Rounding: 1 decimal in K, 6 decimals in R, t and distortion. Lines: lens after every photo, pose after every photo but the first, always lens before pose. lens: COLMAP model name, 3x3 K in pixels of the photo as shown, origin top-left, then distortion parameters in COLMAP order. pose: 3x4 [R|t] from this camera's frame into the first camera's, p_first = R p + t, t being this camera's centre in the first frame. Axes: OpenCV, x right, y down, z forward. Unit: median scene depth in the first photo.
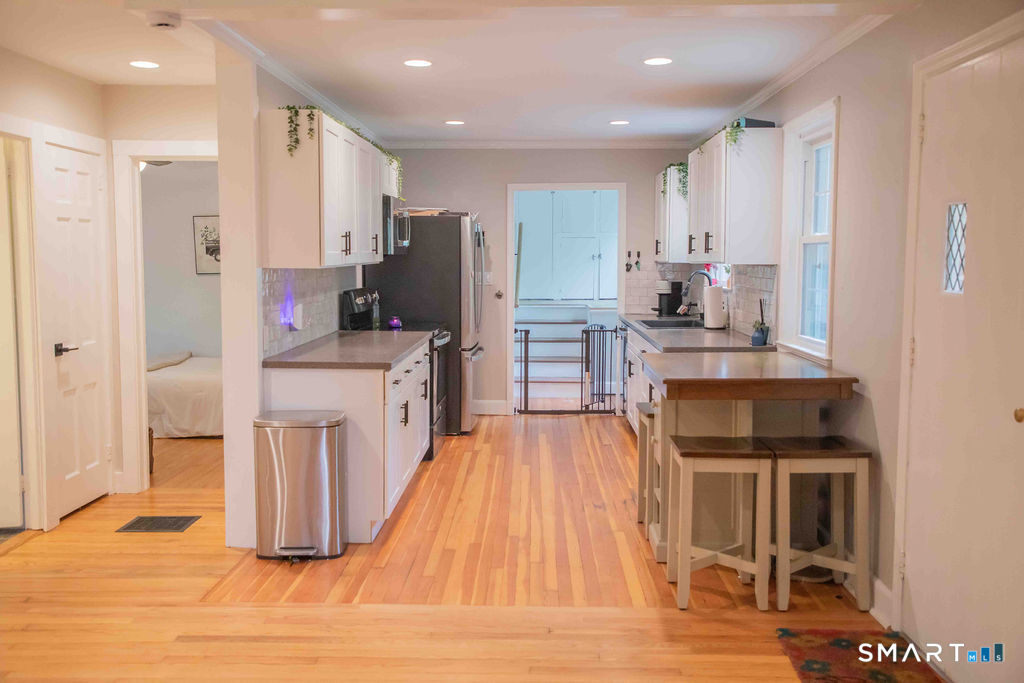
lens RADIAL K [[971.5, 0, 512.0], [0, 971.5, 341.5], [0, 0, 1]] dist [0.041217, 0.000728]
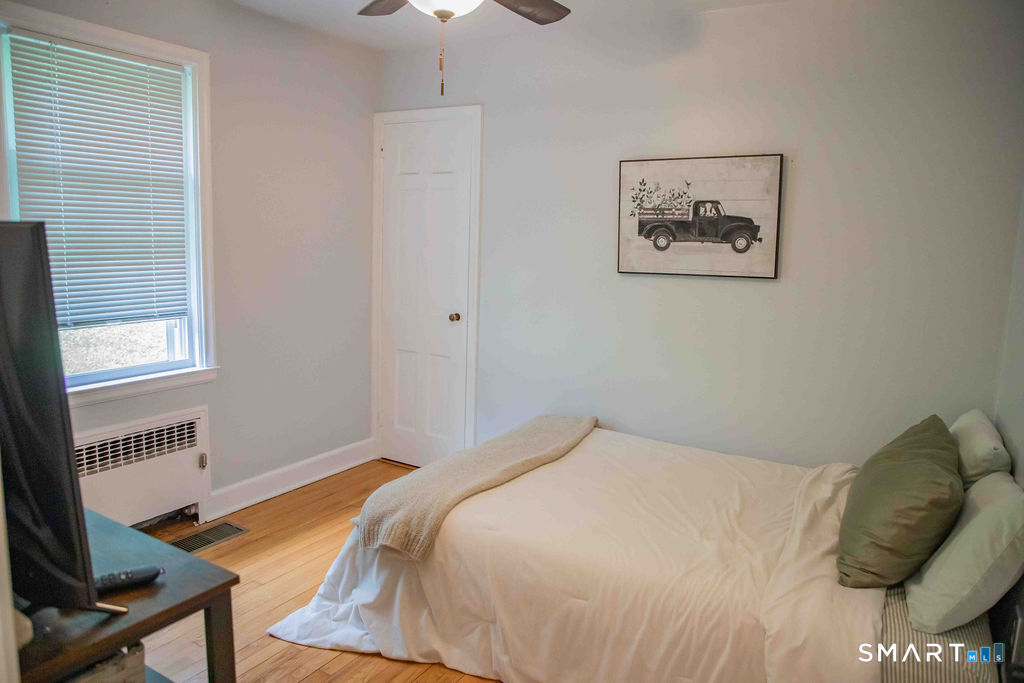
lens RADIAL K [[726.7, 0, 512.0], [0, 726.7, 341.5], [0, 0, 1]] dist [-0.136342, 0.076963]
pose [[0.874648, 0.093373, -0.475681, -0.188063], [-0.067736, 0.995188, 0.070800, -0.056853], [0.480002, -0.029705, 0.876764, 0.640312]]
